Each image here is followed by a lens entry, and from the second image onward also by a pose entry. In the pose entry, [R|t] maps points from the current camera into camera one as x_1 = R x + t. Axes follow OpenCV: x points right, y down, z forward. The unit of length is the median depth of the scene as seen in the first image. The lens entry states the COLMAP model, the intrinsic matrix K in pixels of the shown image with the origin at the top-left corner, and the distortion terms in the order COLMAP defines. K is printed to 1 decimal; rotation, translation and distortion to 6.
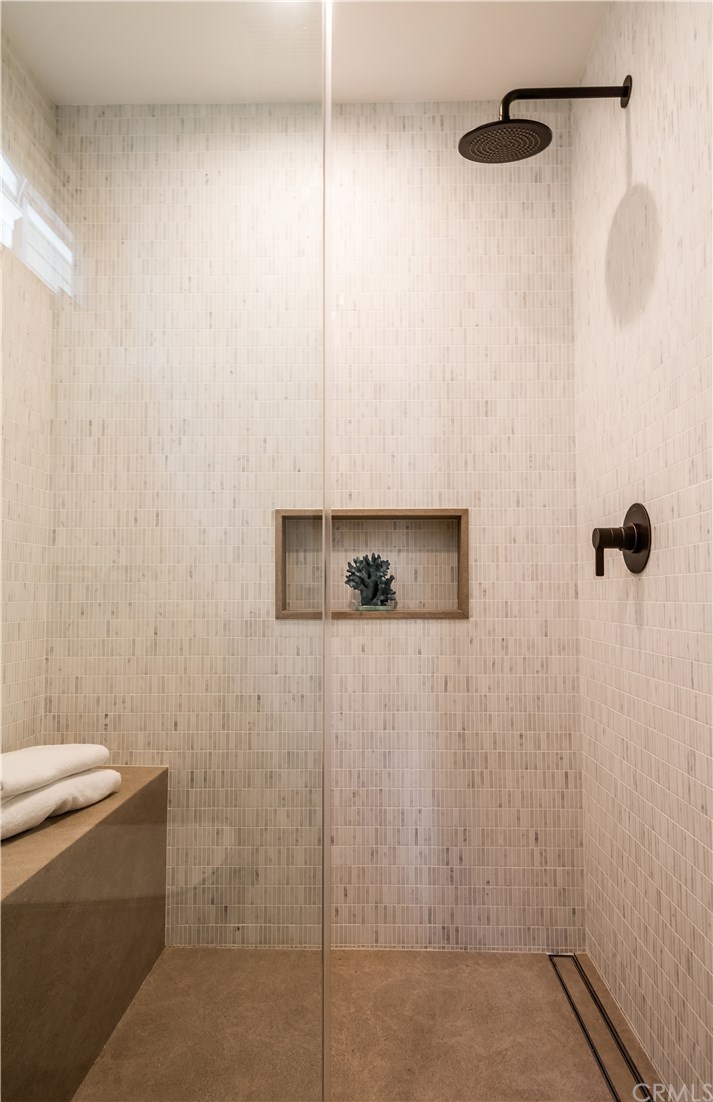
lens RADIAL K [[648.9, 0, 360.6], [0, 648.9, 562.7], [0, 0, 1]] dist [0.039970, -0.040579]
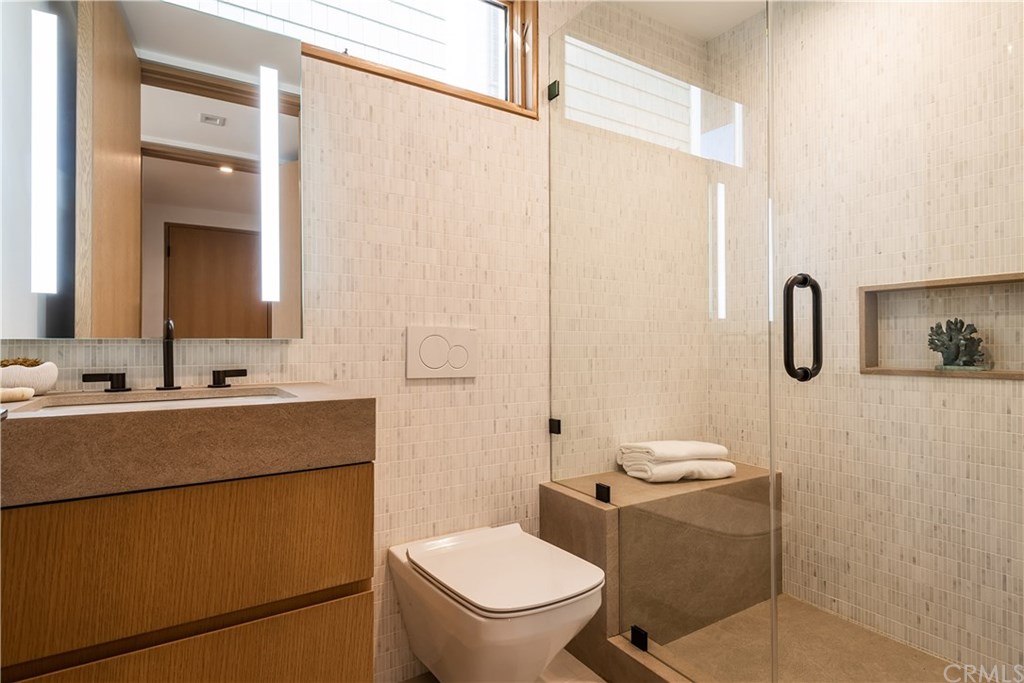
lens RADIAL K [[513.8, 0, 512.0], [0, 513.8, 341.5], [0, 0, 1]] dist [0.000847, 0.000299]
pose [[0.545399, -0.008044, -0.838138, 0.342960], [0.042905, 0.998911, 0.018332, -0.023819], [0.837078, -0.045958, 0.545150, -0.111060]]
